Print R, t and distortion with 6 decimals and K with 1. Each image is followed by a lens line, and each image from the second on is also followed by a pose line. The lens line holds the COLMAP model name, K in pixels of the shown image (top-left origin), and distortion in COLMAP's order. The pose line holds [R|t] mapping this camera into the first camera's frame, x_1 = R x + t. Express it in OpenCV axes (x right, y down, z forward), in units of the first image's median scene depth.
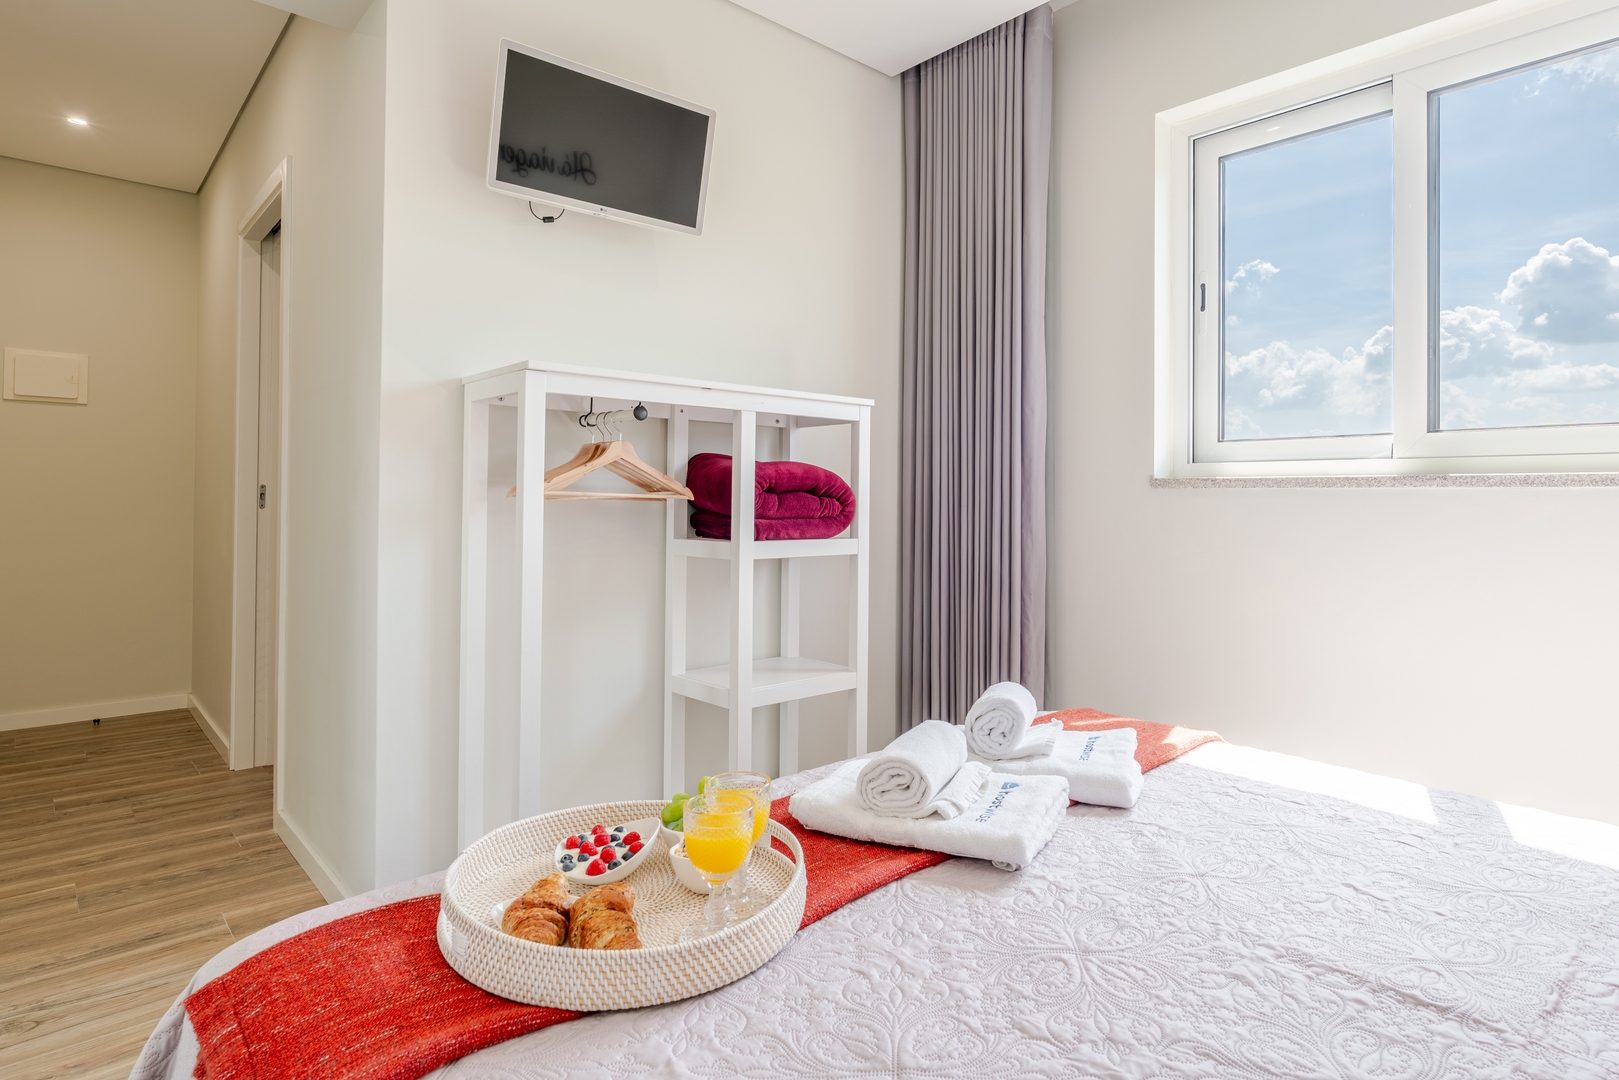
lens RADIAL K [[909.0, 0, 812.9], [0, 909.0, 487.5], [0, 0, 1]] dist [-0.001372, -0.000127]
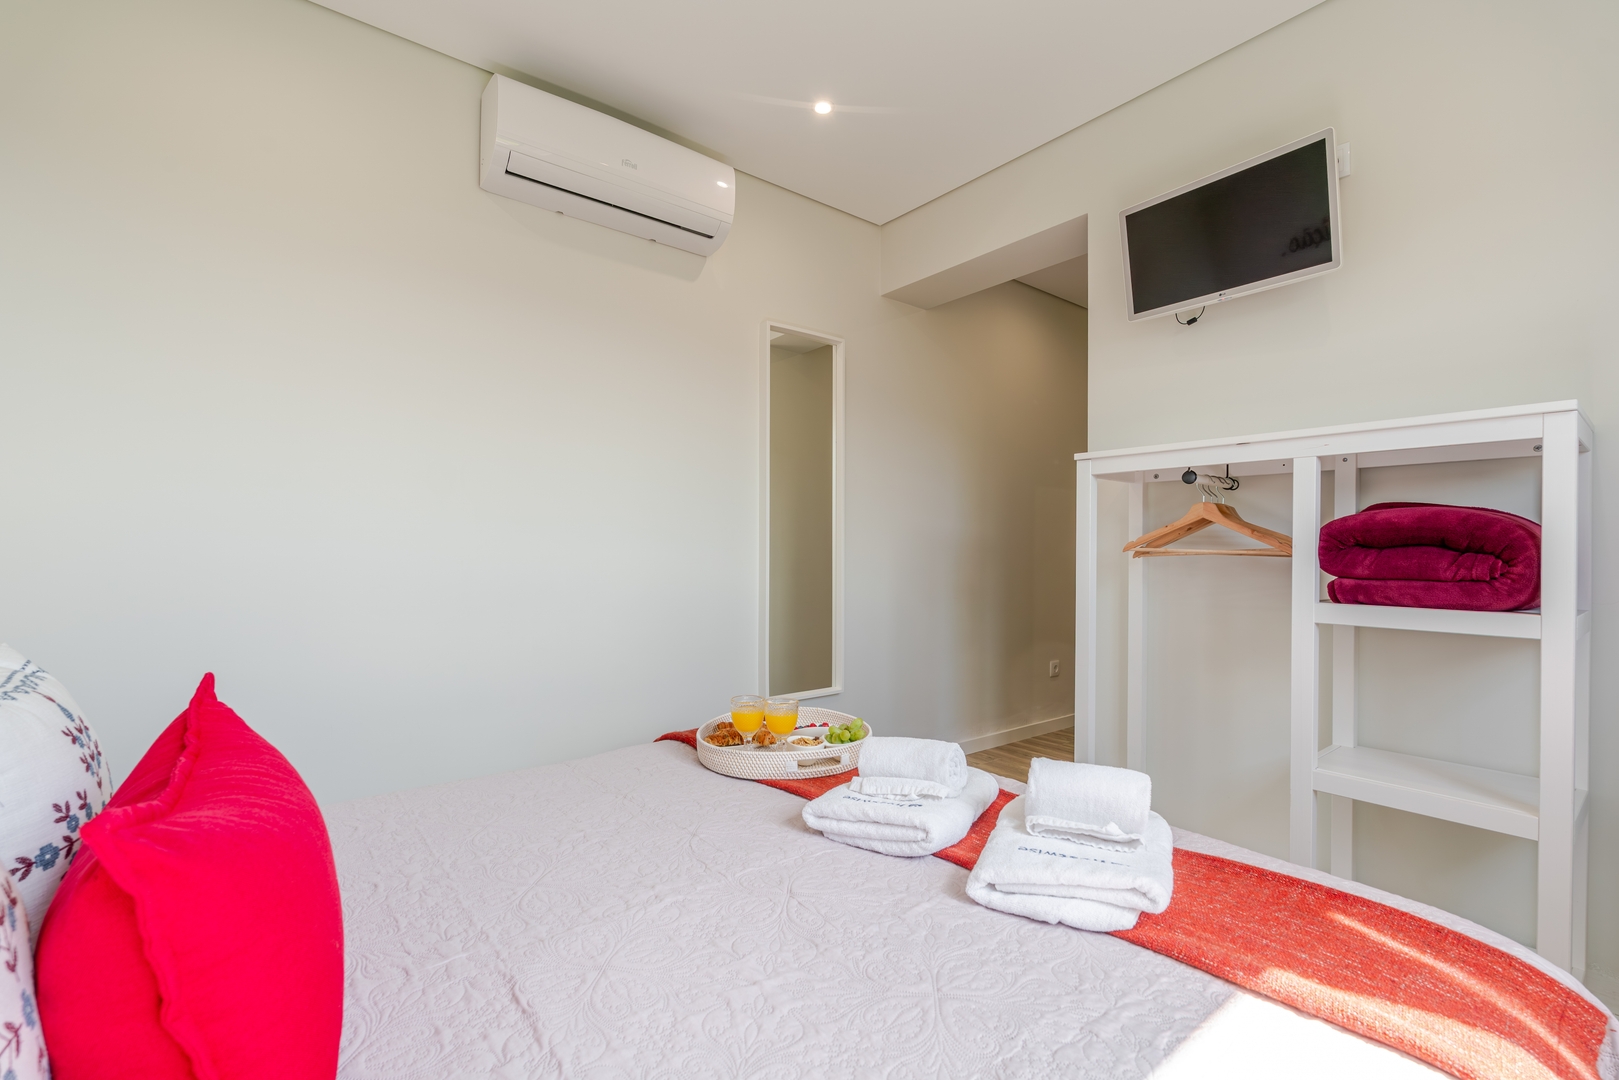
lens RADIAL K [[703.0, 0, 809.5], [0, 703.0, 540.0], [0, 0, 1]] dist [-0.022926, 0.000001]
pose [[-0.075081, -0.021362, -0.996949, 0.646596], [0.010057, 0.999703, -0.022178, 0.008173], [0.997127, -0.011691, -0.074844, 0.557392]]
